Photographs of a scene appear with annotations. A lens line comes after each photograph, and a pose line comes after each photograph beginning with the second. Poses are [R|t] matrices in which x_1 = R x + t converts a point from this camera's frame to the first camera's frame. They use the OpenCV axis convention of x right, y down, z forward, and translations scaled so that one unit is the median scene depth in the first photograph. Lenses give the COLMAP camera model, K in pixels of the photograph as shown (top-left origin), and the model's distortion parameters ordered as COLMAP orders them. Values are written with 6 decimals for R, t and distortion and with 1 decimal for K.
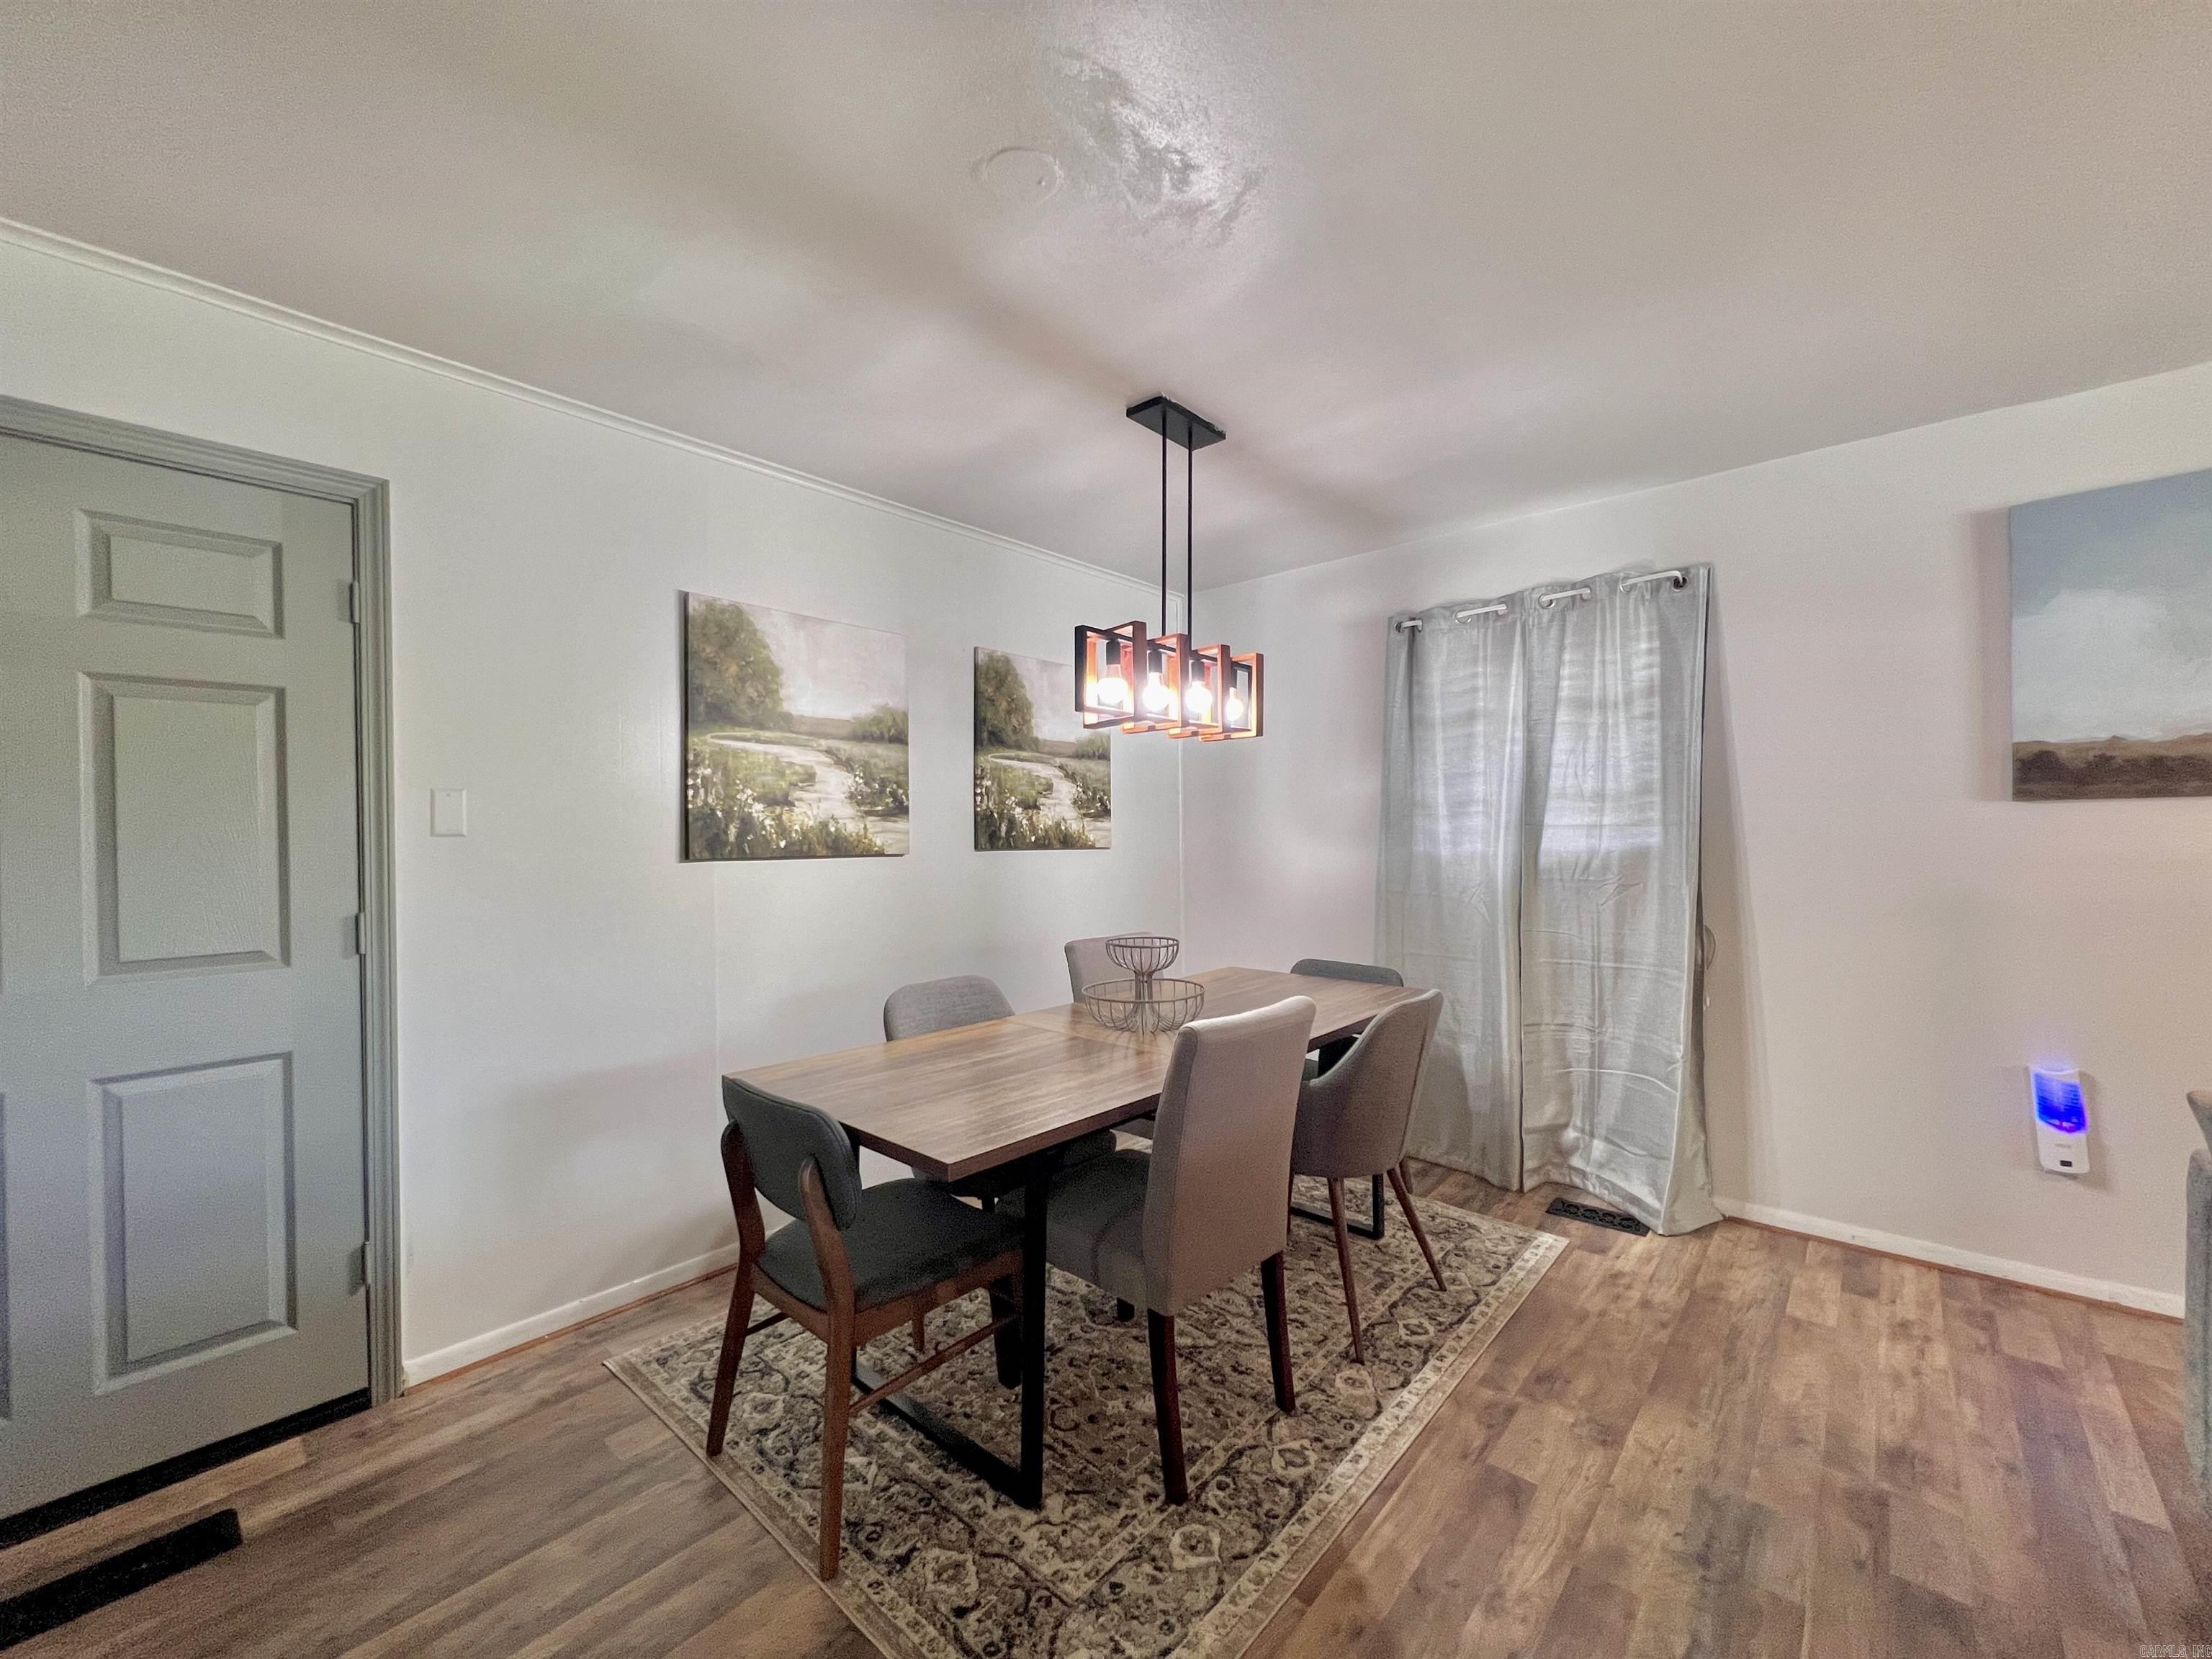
lens RADIAL K [[888.8, 0, 1099.6], [0, 888.8, 832.6], [0, 0, 1]] dist [-0.003511, 0.001386]
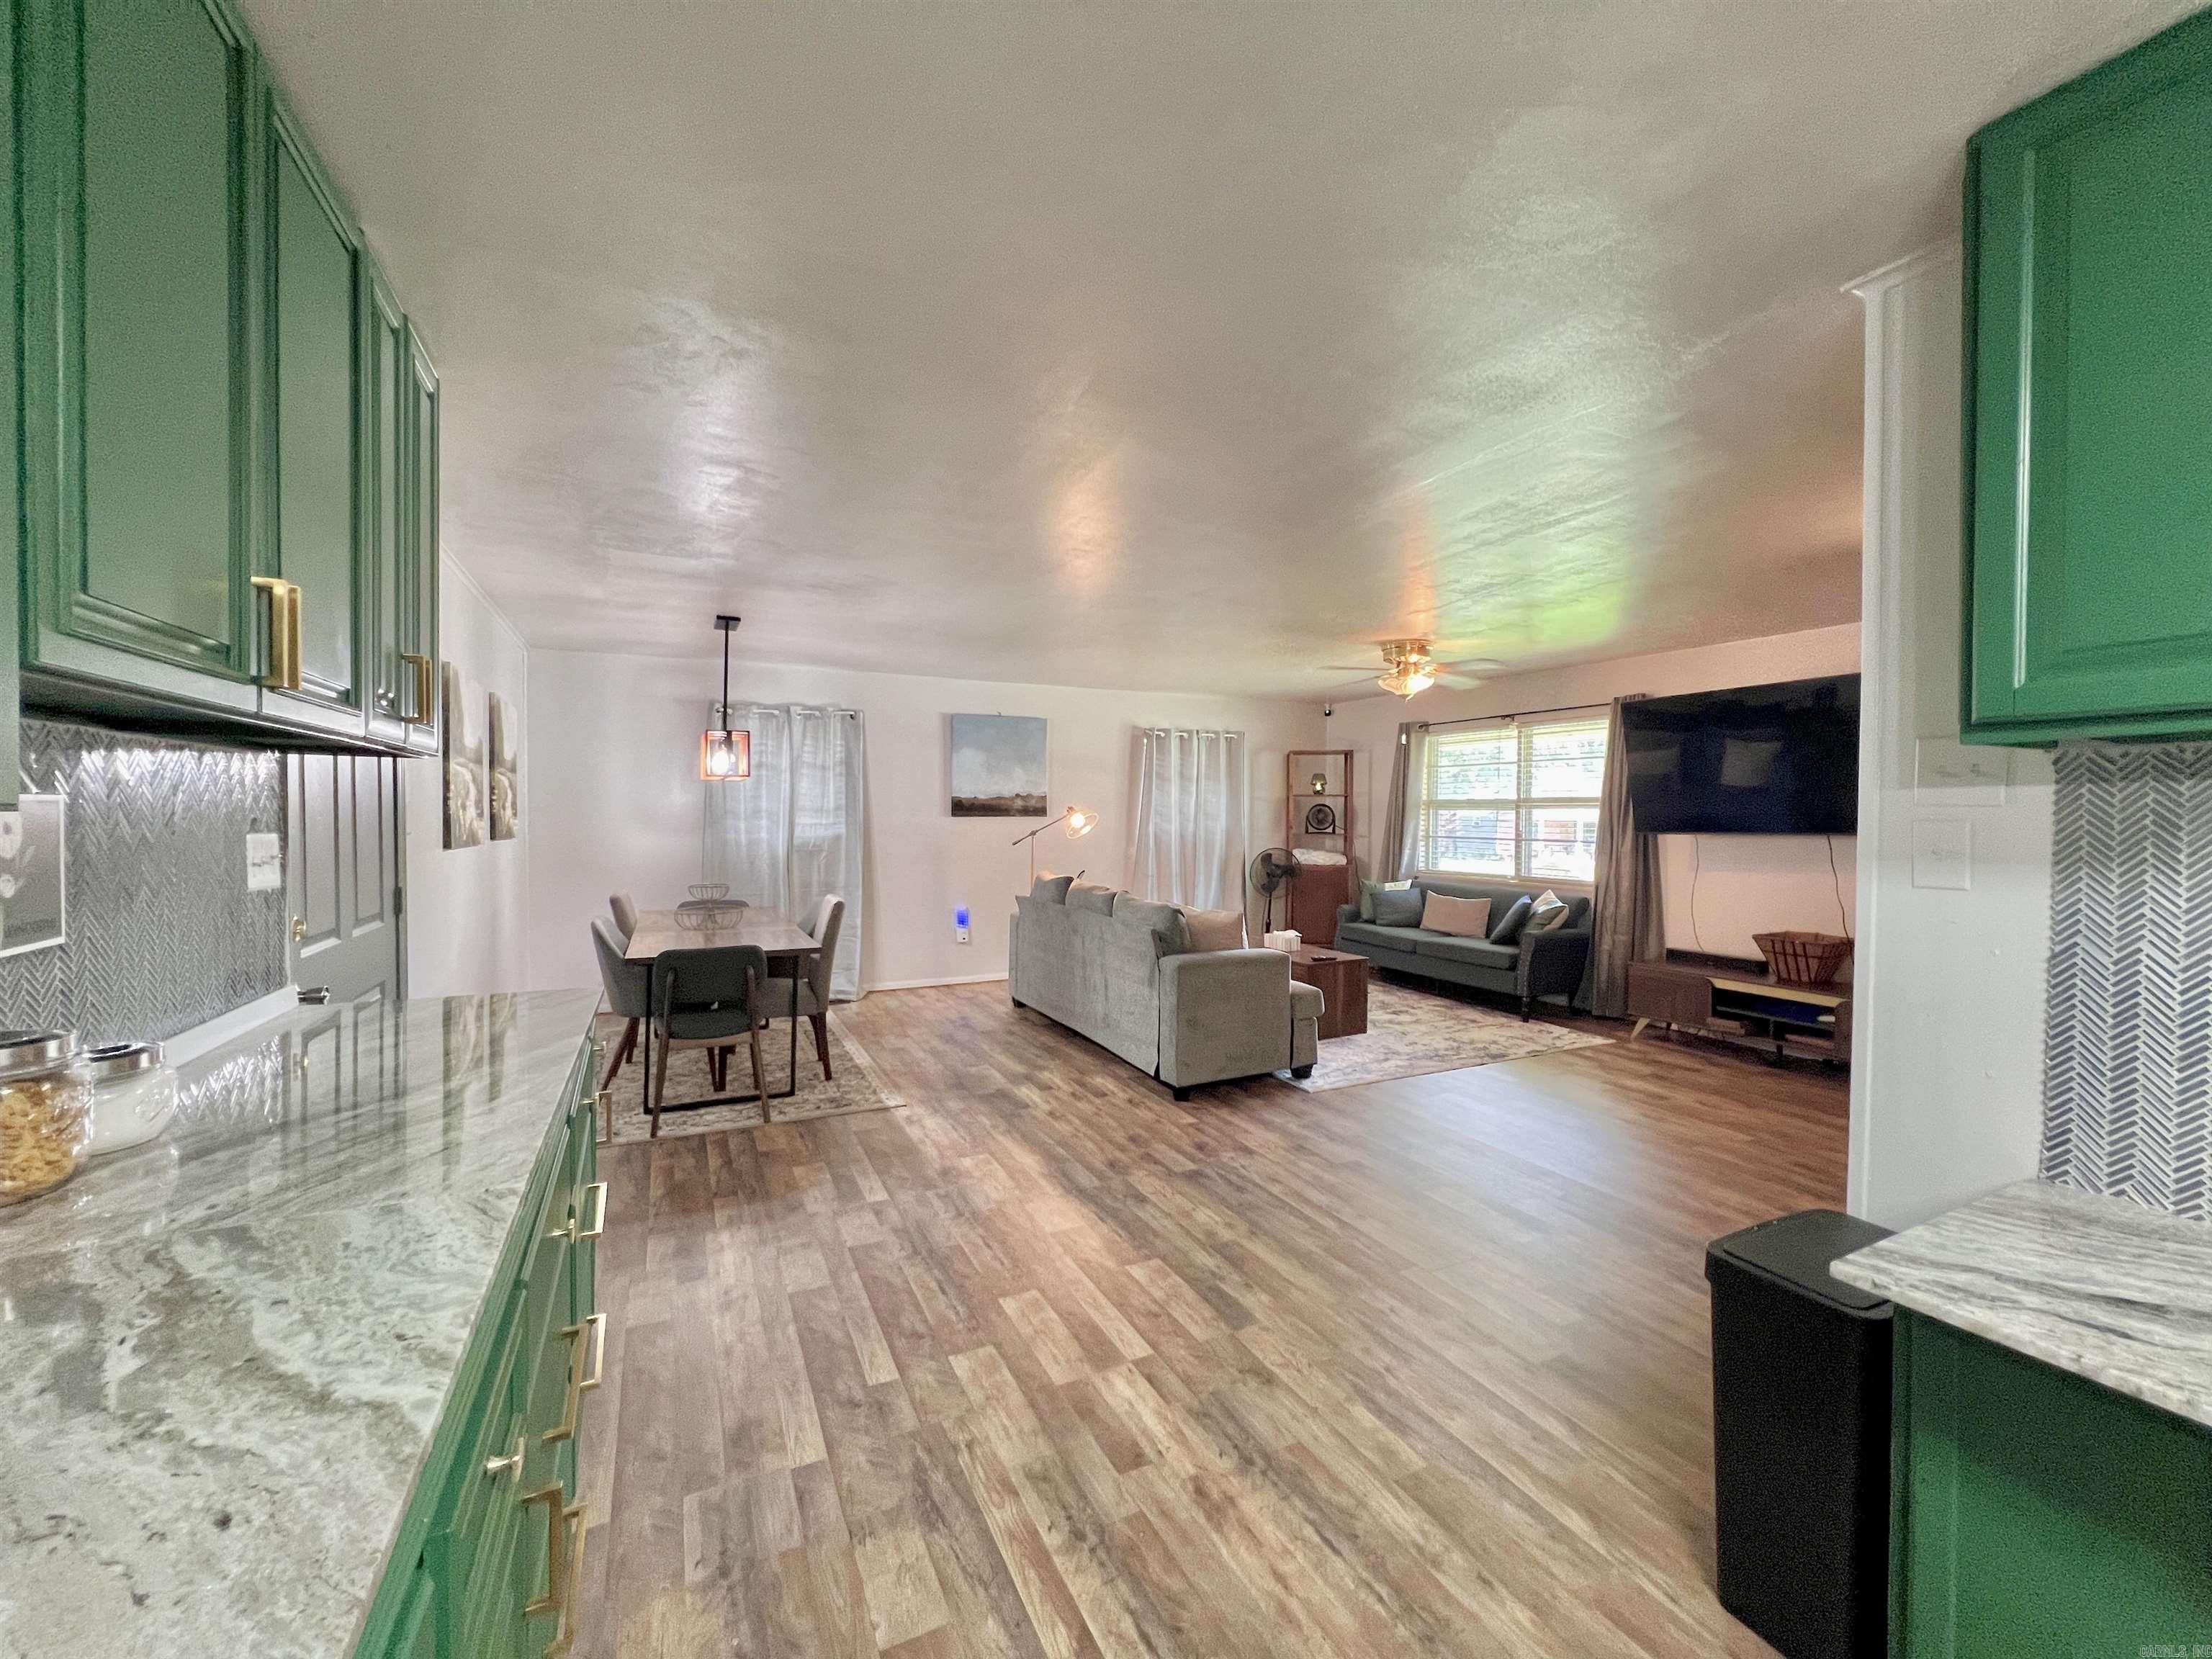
lens RADIAL K [[888.8, 0, 1100.7], [0, 888.8, 835.5], [0, 0, 1]] dist [-0.003511, 0.001386]
pose [[0.378500, -0.010968, 0.925536, -1.242528], [-0.007036, 0.999867, 0.014727, -0.017929], [-0.925575, -0.012086, 0.378372, -0.457293]]
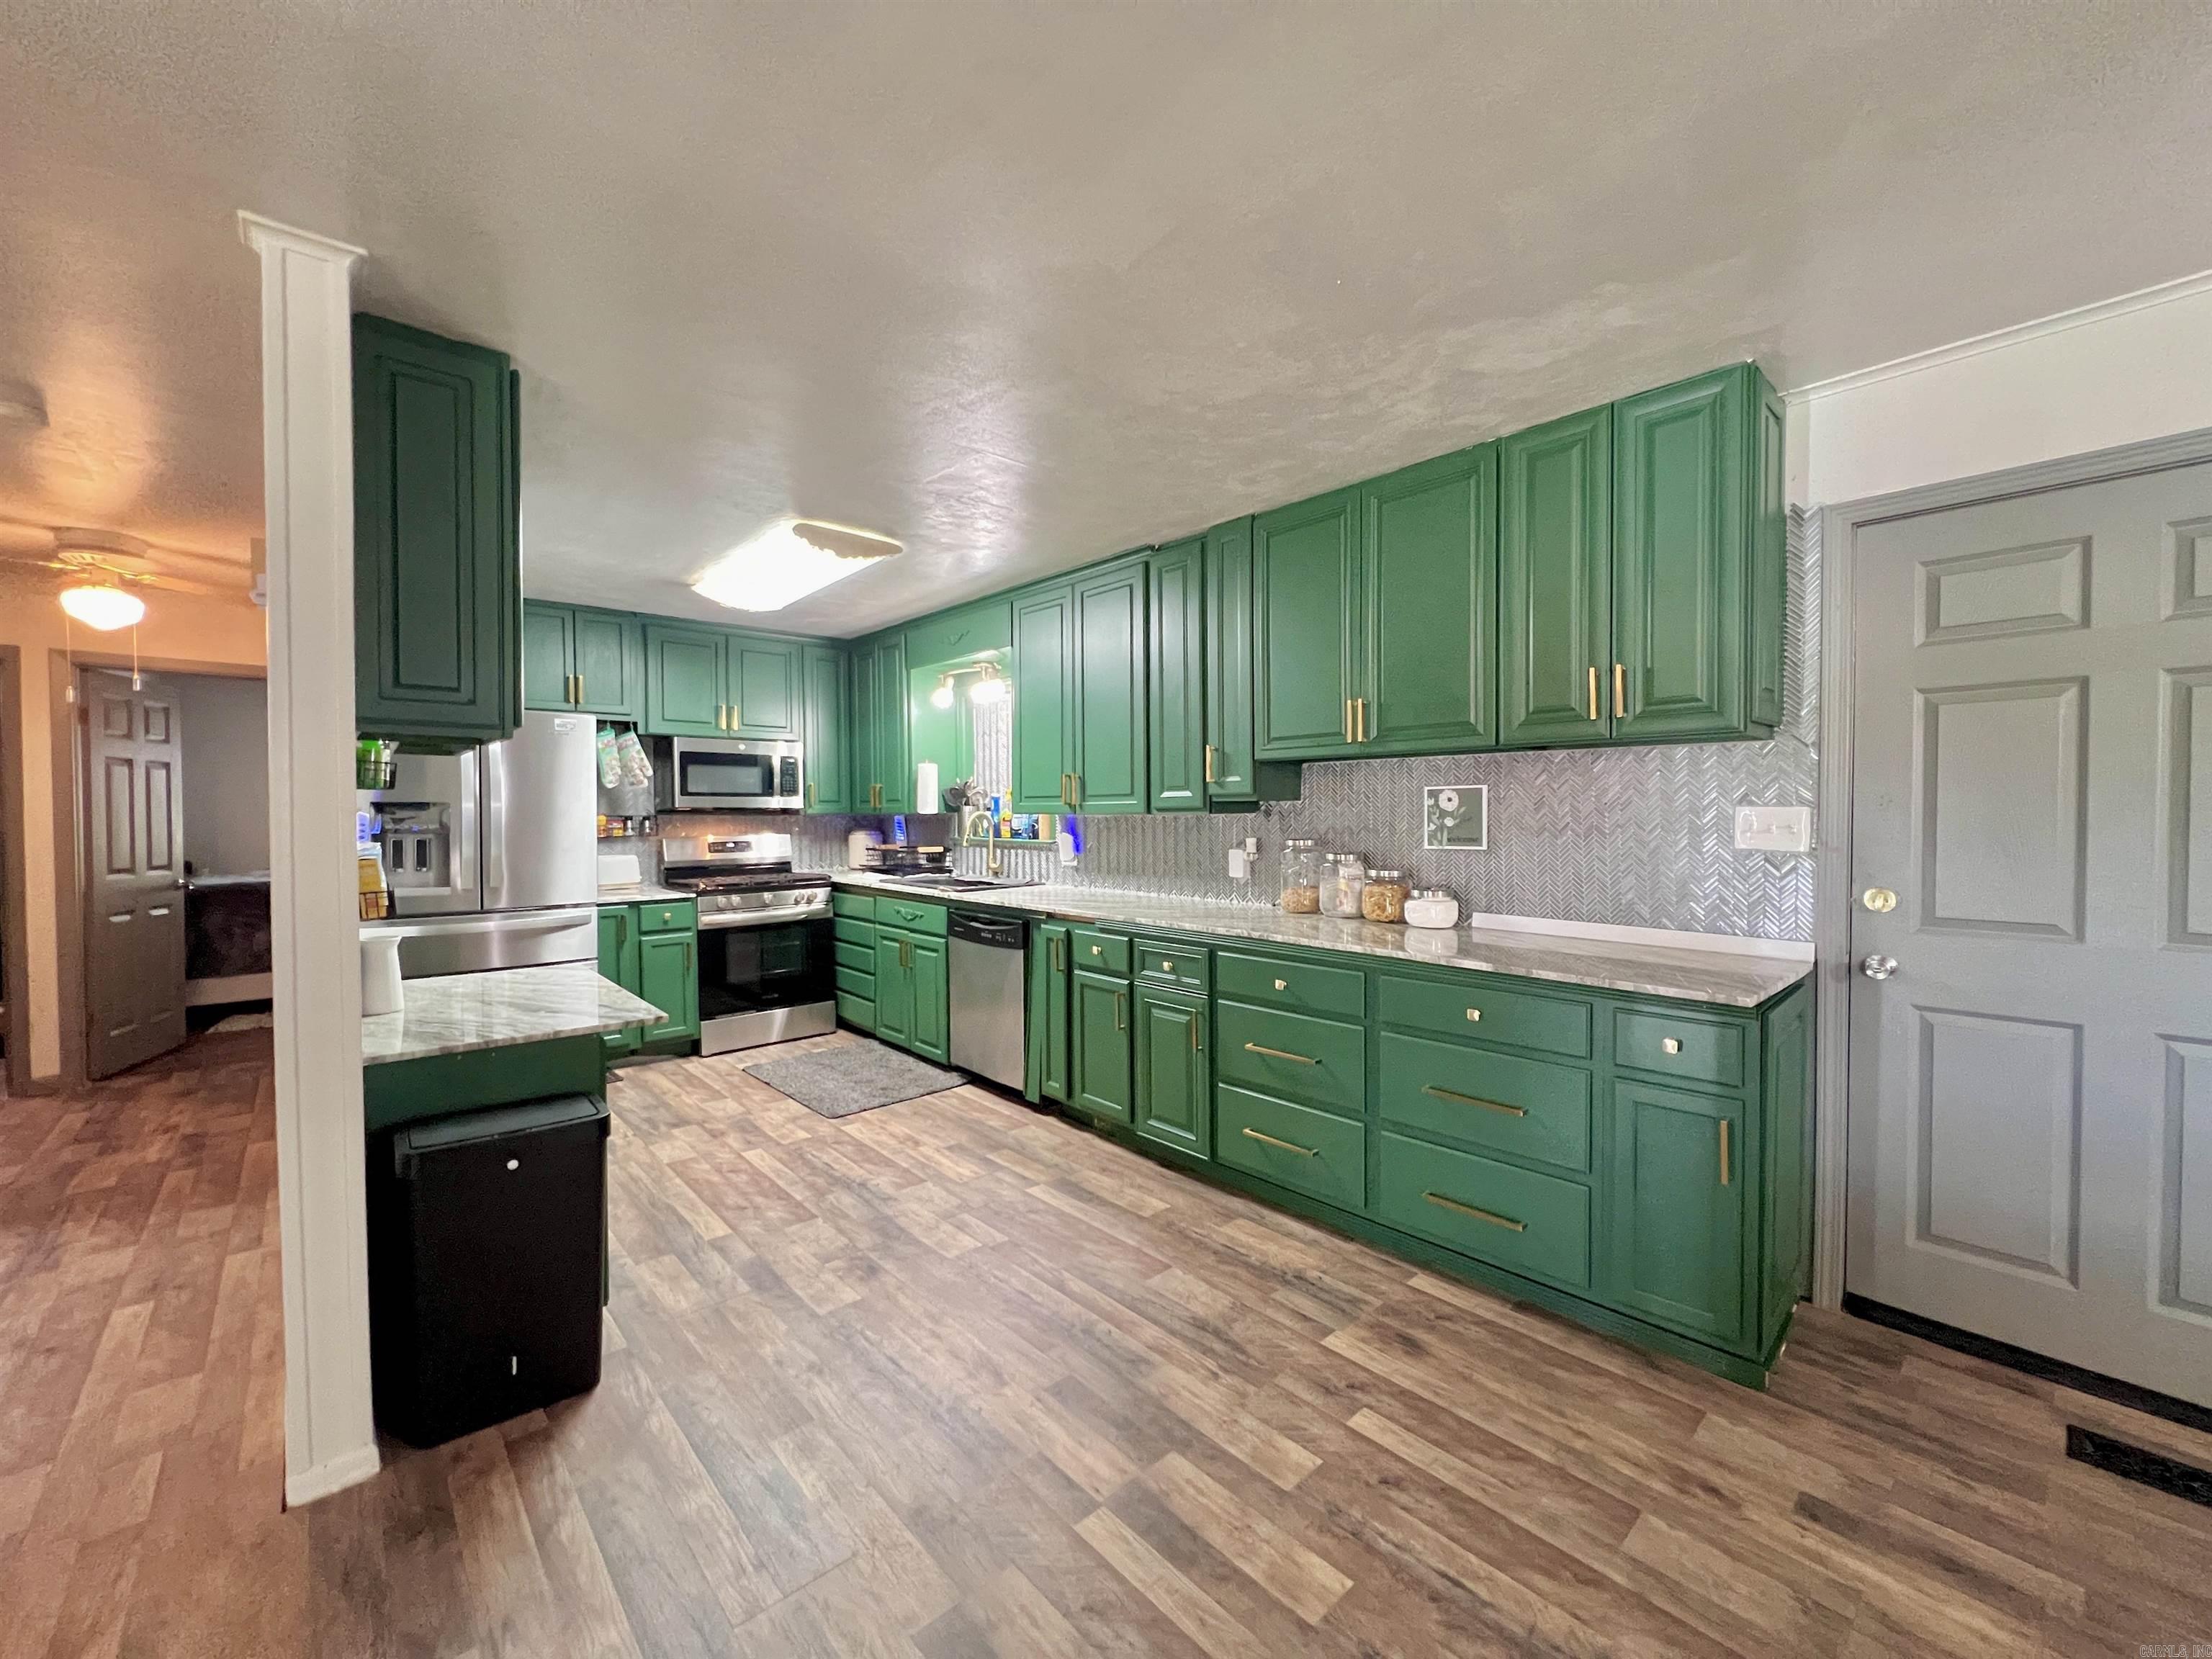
lens RADIAL K [[888.8, 0, 1102.1], [0, 888.8, 833.3], [0, 0, 1]] dist [-0.003511, 0.001386]
pose [[-0.111271, 0.034787, -0.993181, 0.072467], [0.000121, 0.999388, 0.034991, -0.008396], [0.993790, 0.003773, -0.111207, -0.122420]]
